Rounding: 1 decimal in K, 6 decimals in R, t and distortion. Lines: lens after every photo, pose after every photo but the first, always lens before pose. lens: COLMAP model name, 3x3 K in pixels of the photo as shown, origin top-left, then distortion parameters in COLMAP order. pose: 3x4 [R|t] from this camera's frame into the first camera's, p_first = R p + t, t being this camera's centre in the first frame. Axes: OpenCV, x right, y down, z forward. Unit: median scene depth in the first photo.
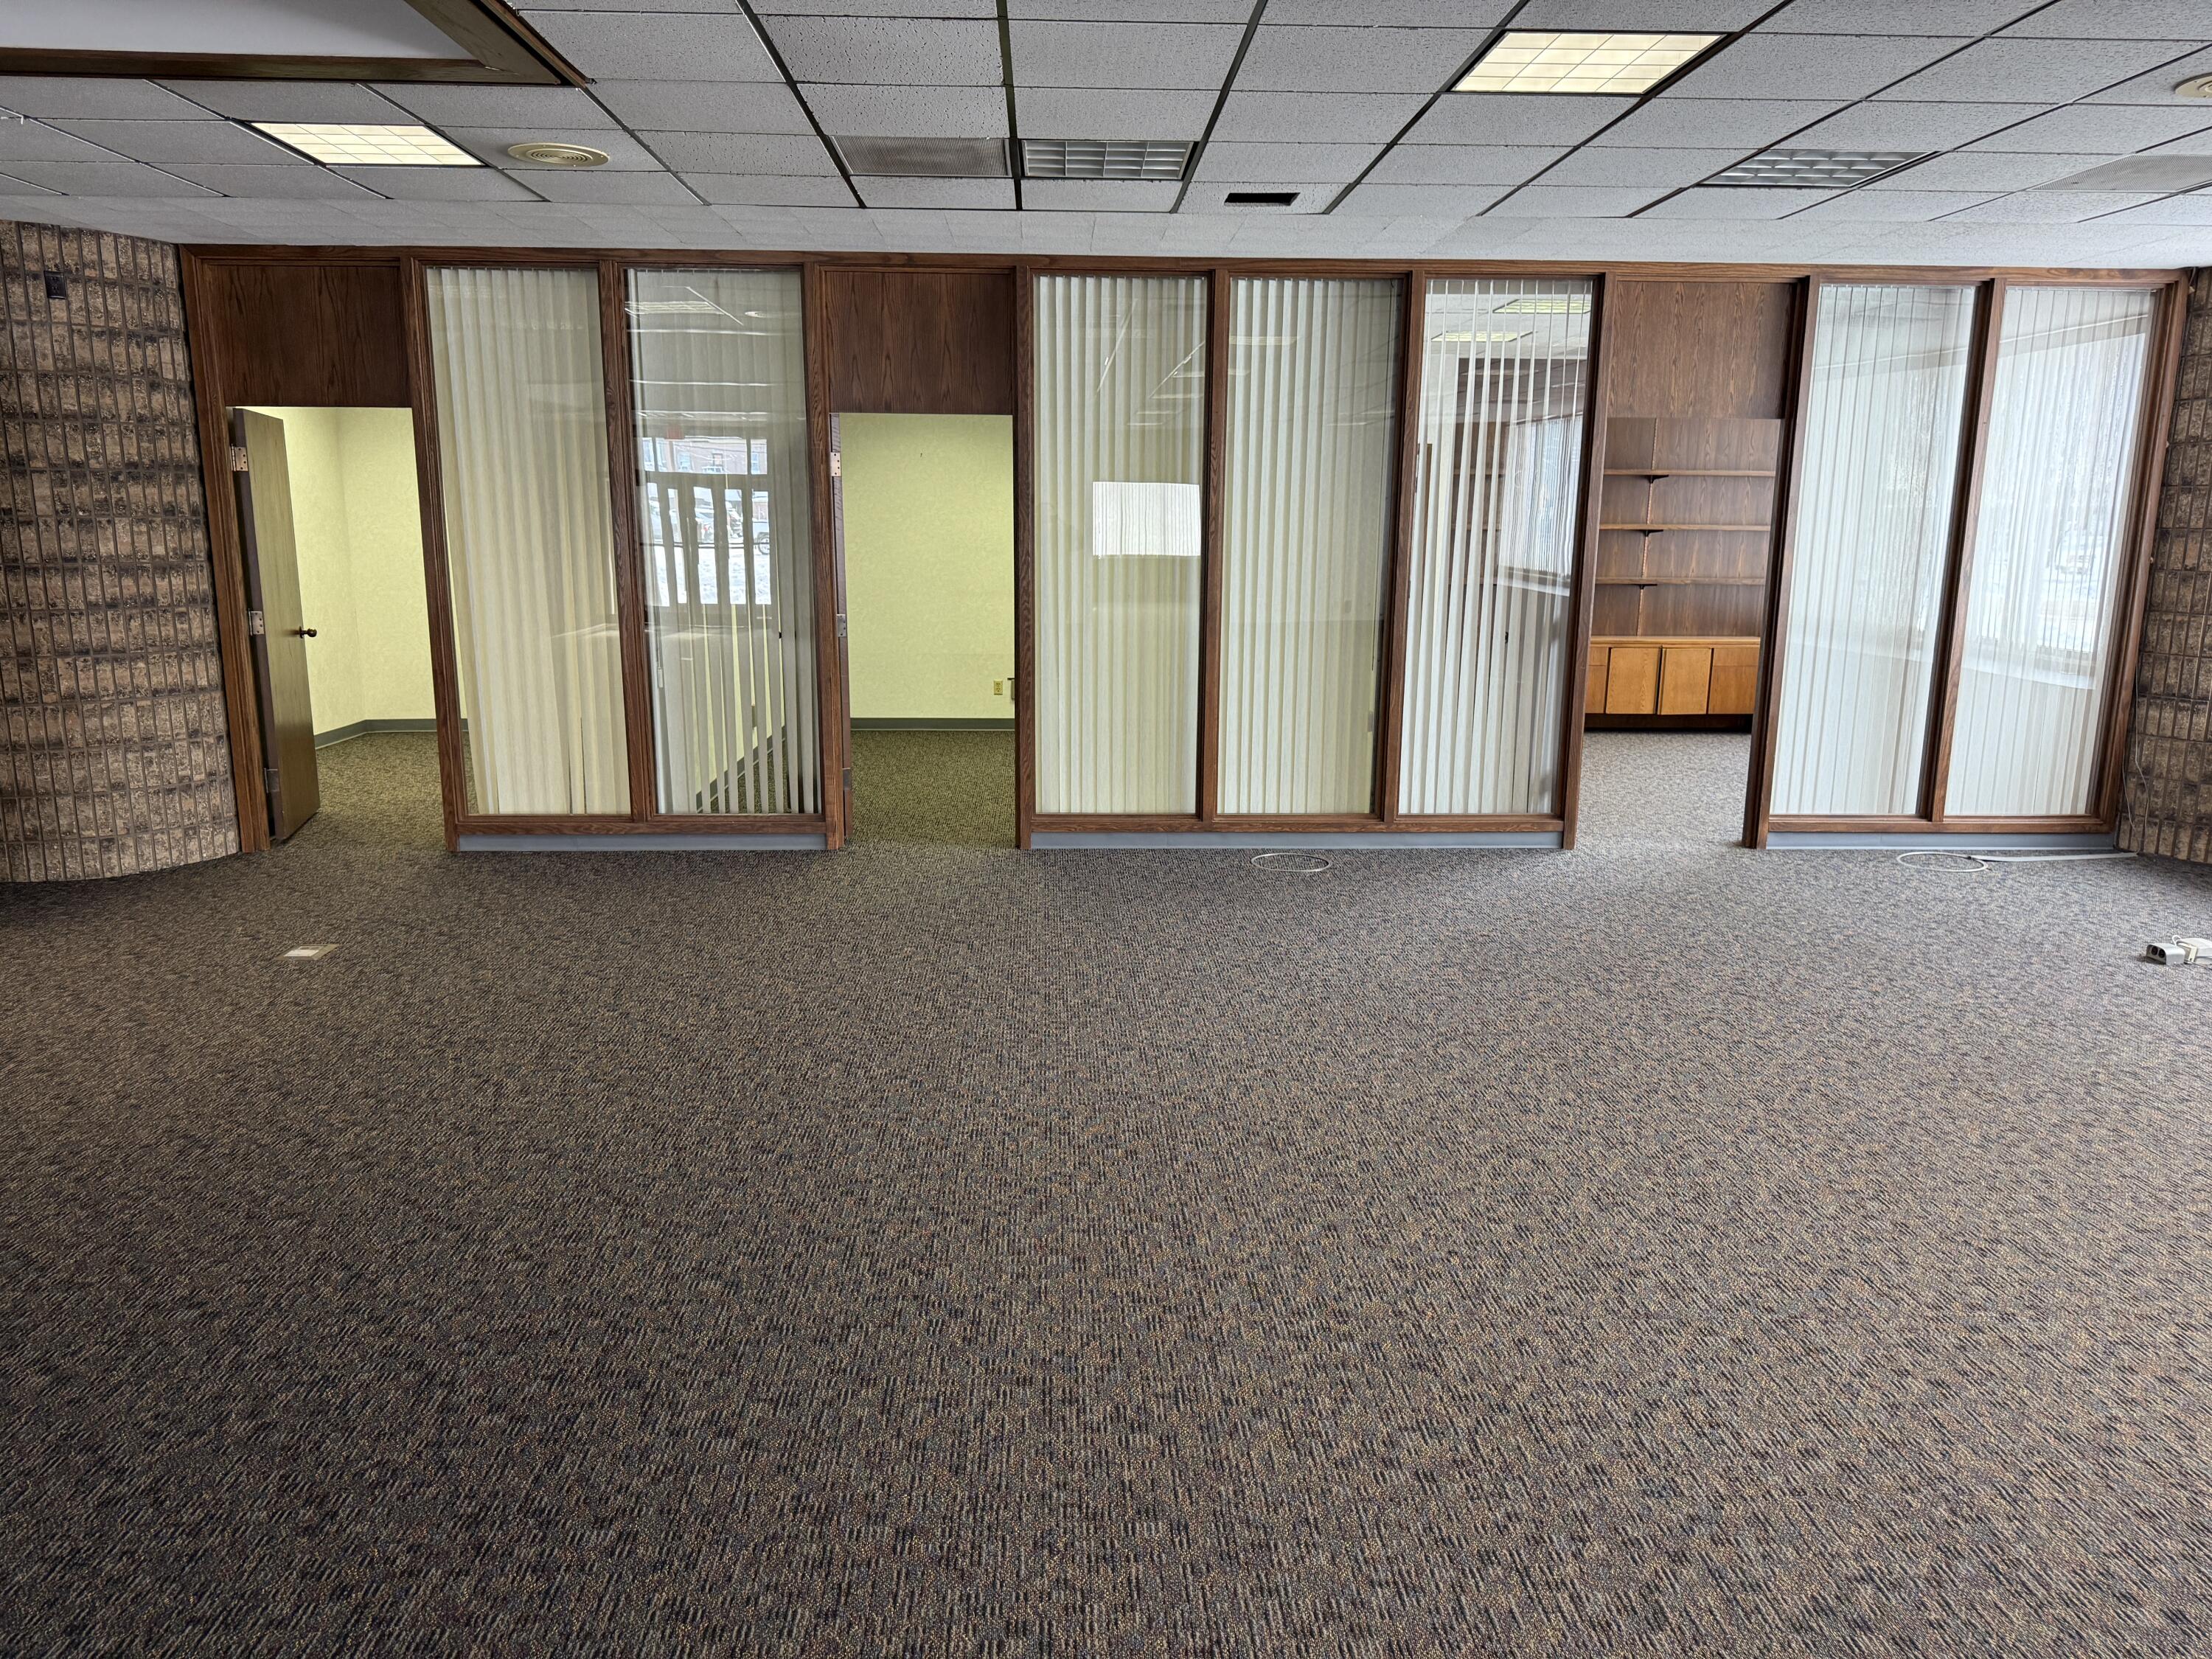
lens RADIAL K [[1556.9, 0, 1106.3], [0, 1556.9, 828.5], [0, 0, 1]] dist [0.035495, -0.024344]
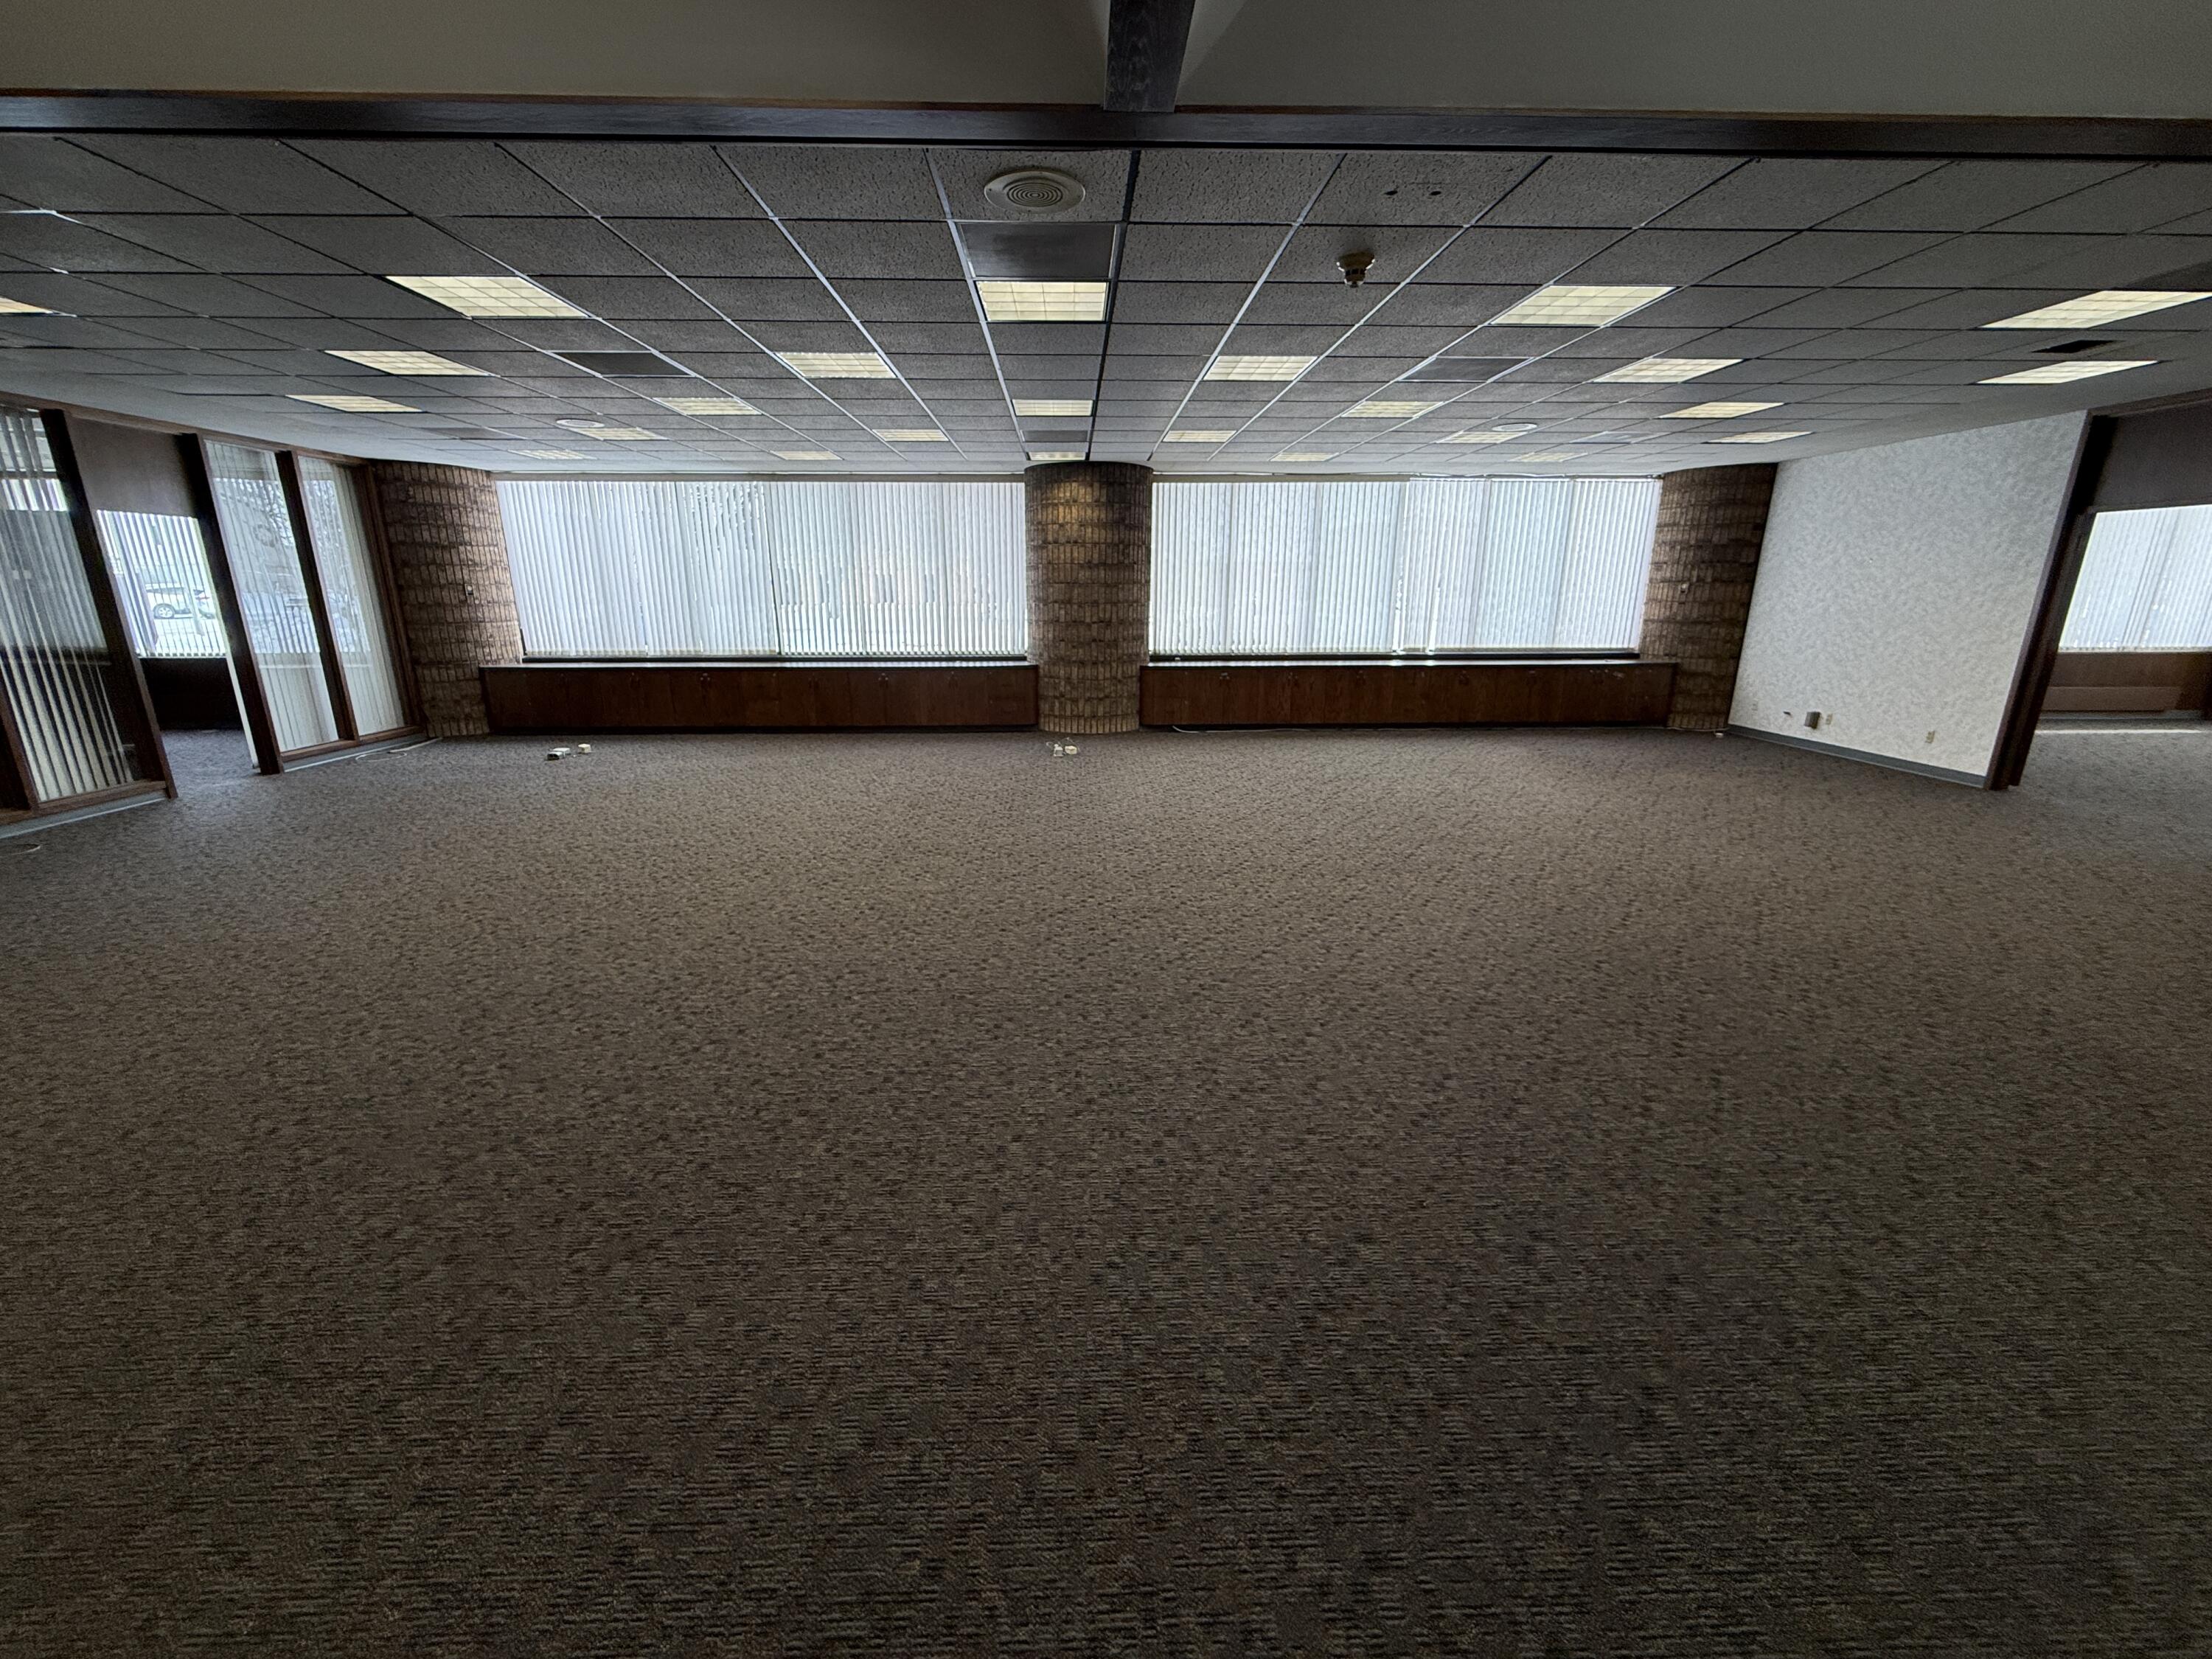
lens RADIAL K [[898.9, 0, 1093.5], [0, 898.9, 826.0], [0, 0, 1]] dist [0.010335, -0.000595]
pose [[0.010096, -0.264761, 0.964261, -0.580840], [0.195162, 0.946288, 0.257782, -0.014582], [-0.980719, 0.185585, 0.061225, 0.066926]]
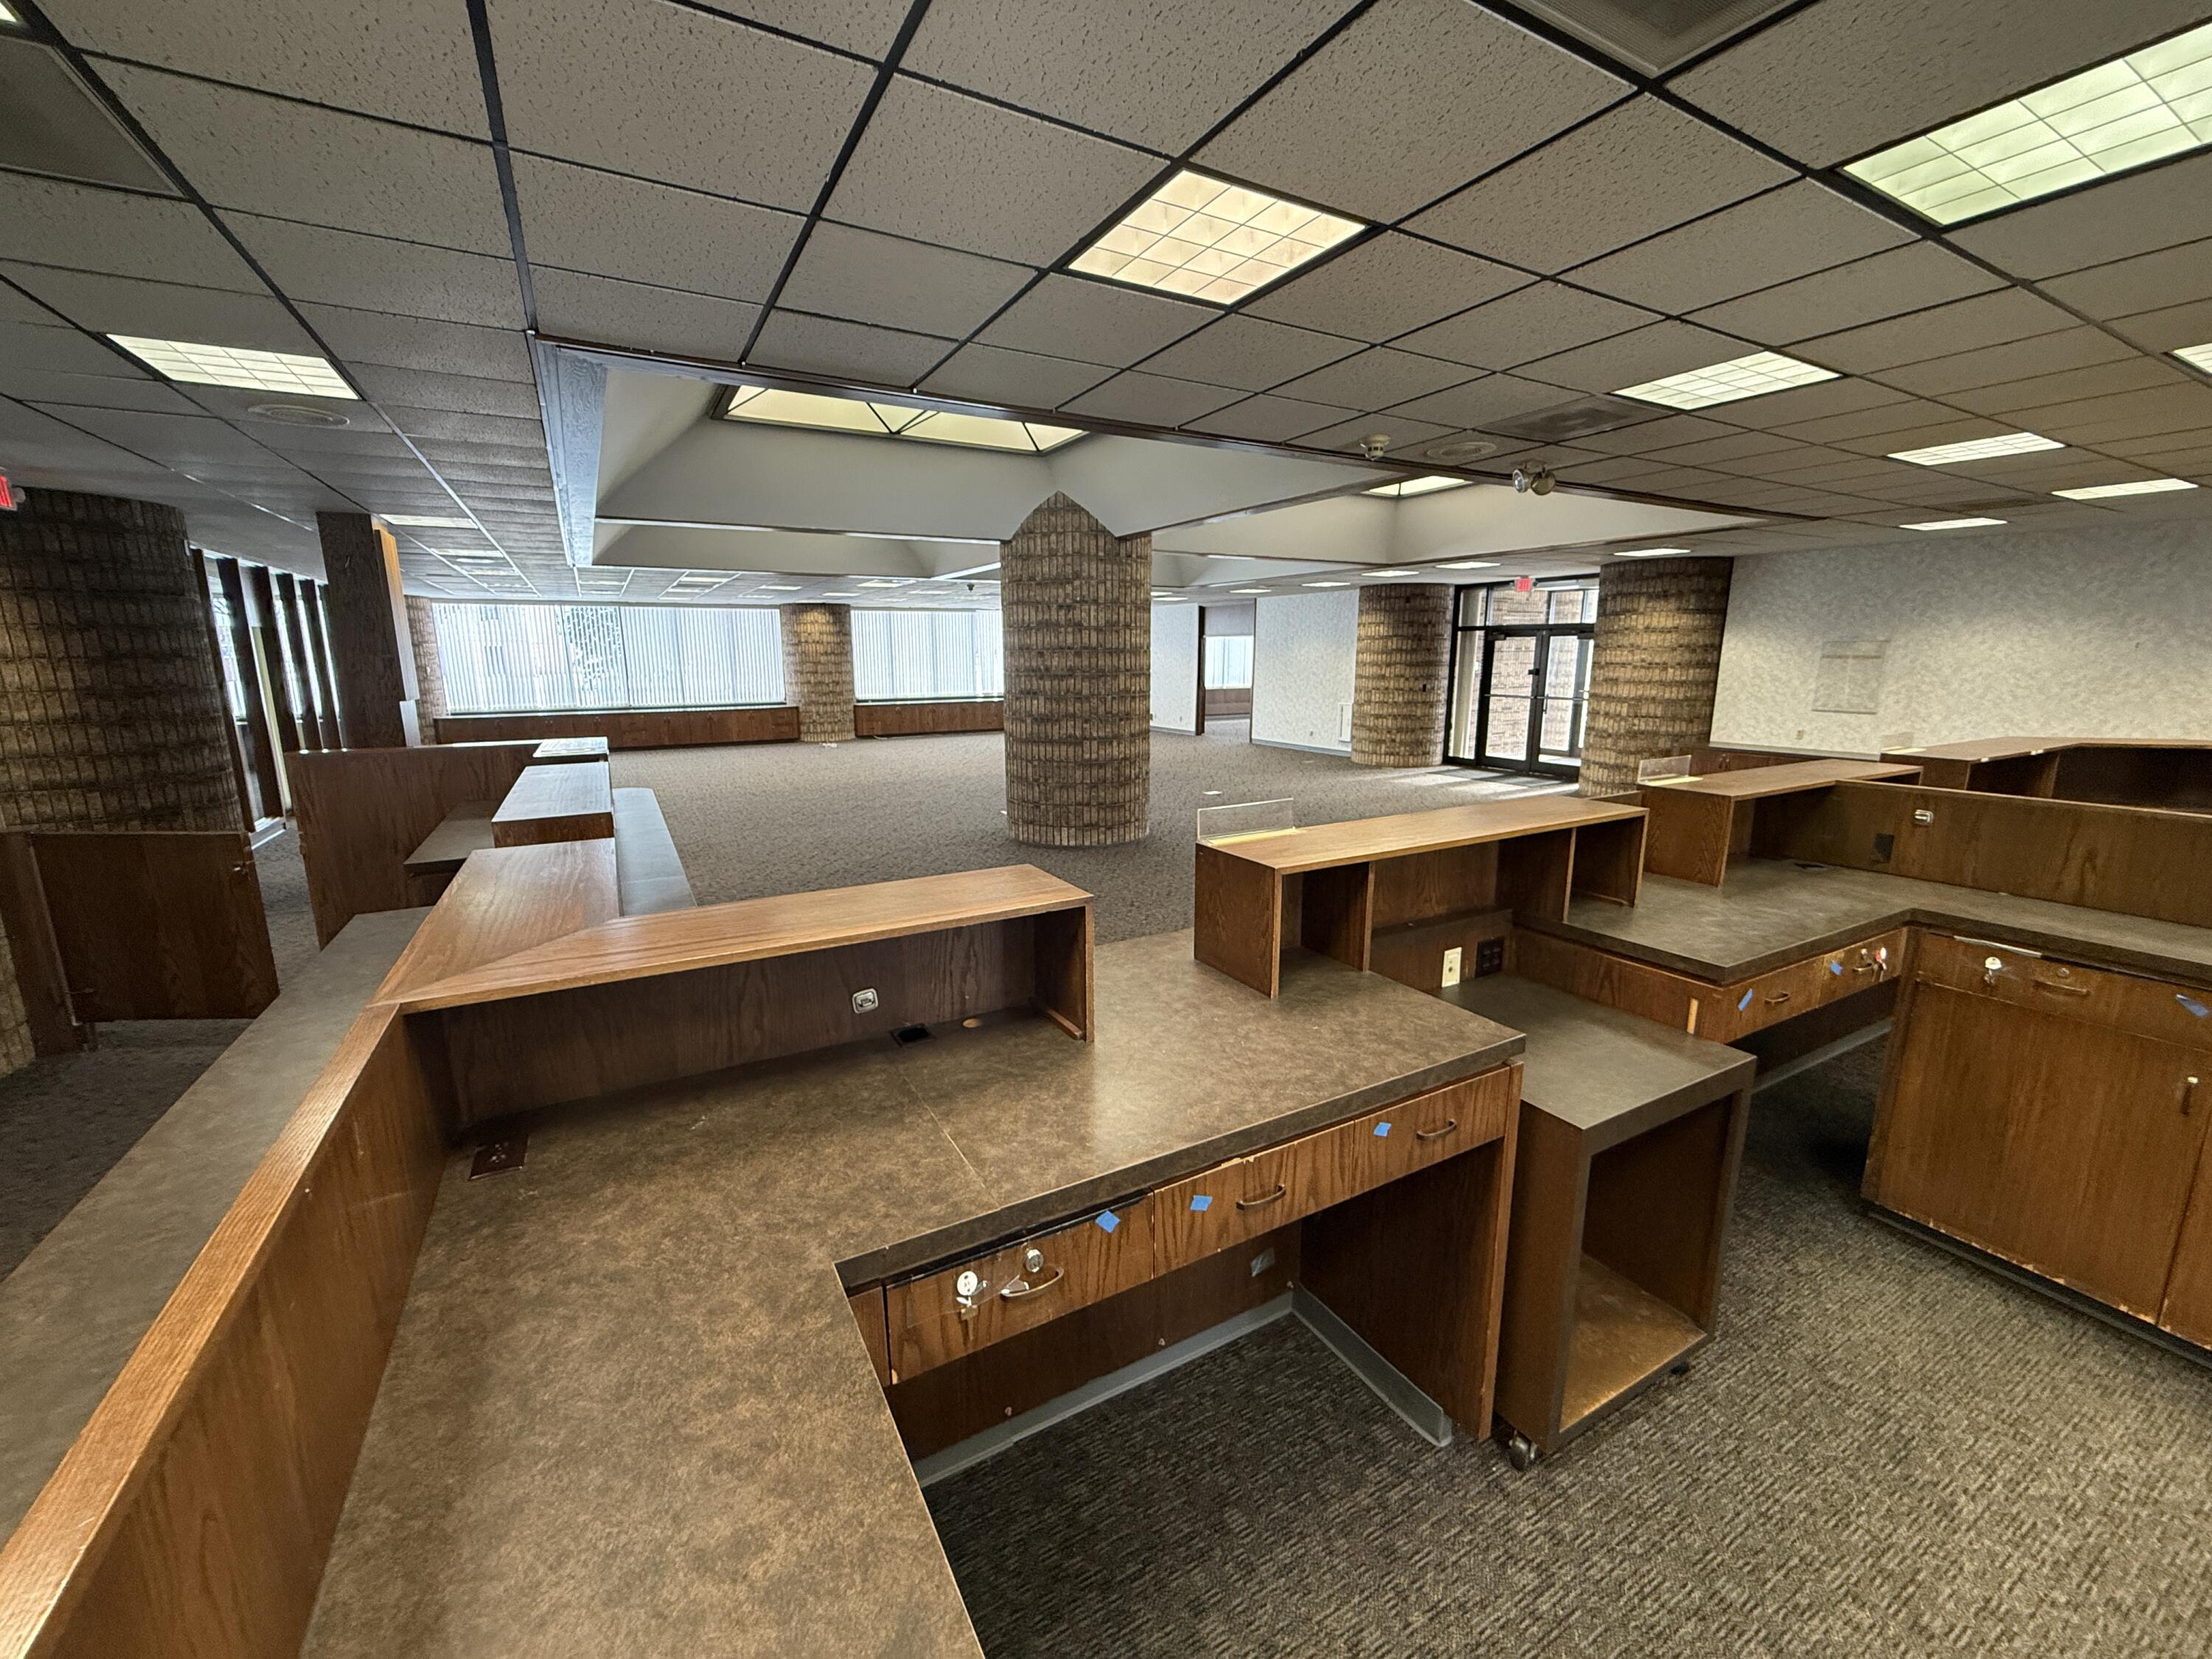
lens RADIAL K [[898.9, 0, 1109.0], [0, 898.9, 829.2], [0, 0, 1]] dist [0.010335, -0.000595]
pose [[-0.460977, -0.173203, 0.870345, -1.821480], [0.175584, 0.943576, 0.280774, -0.136701], [-0.869868, 0.282249, -0.404555, 0.529918]]
